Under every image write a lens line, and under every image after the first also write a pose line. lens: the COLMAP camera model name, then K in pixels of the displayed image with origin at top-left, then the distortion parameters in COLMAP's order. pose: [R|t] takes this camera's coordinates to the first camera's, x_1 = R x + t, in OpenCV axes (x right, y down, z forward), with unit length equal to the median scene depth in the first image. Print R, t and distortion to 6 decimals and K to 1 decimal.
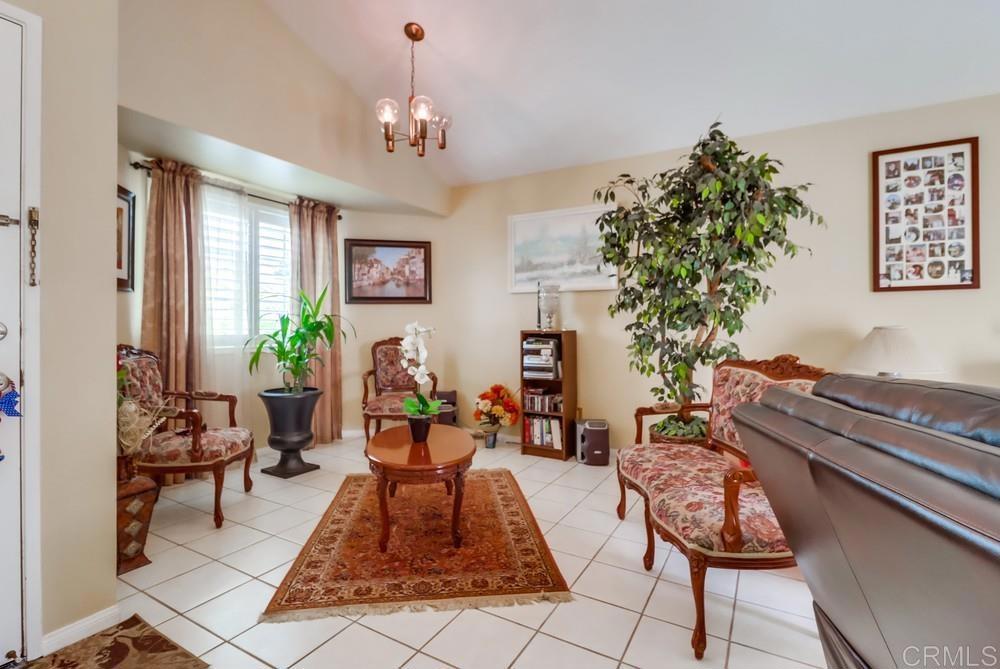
lens RADIAL K [[474.6, 0, 497.3], [0, 474.6, 328.1], [0, 0, 1]] dist [0.009544, -0.007810]
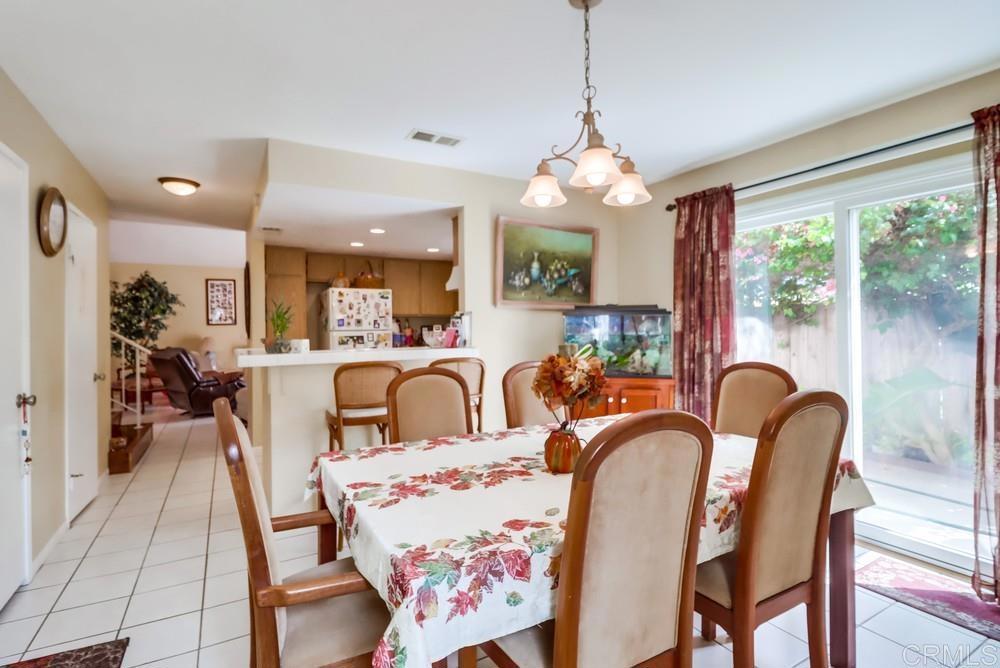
lens RADIAL K [[474.6, 0, 492.7], [0, 474.6, 331.4], [0, 0, 1]] dist [0.009544, -0.007810]
pose [[0.498751, -0.017819, 0.866562, -0.953943], [0.012737, 0.999831, 0.013229, -0.055907], [-0.866652, 0.004440, 0.498894, -2.145654]]
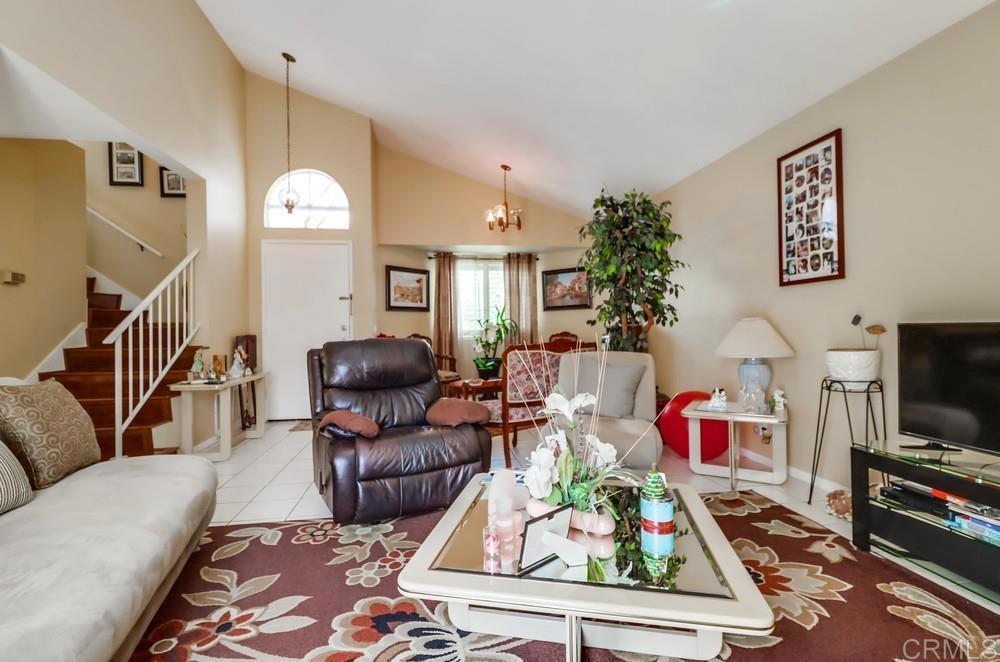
lens RADIAL K [[459.4, 0, 498.8], [0, 459.4, 327.8], [0, 0, 1]] dist [-0.002312, -0.000123]
pose [[0.630971, -0.009770, -0.775745, 1.241884], [0.010110, 0.999939, -0.004370, 0.017156], [0.775741, -0.005085, 0.631031, -0.170919]]
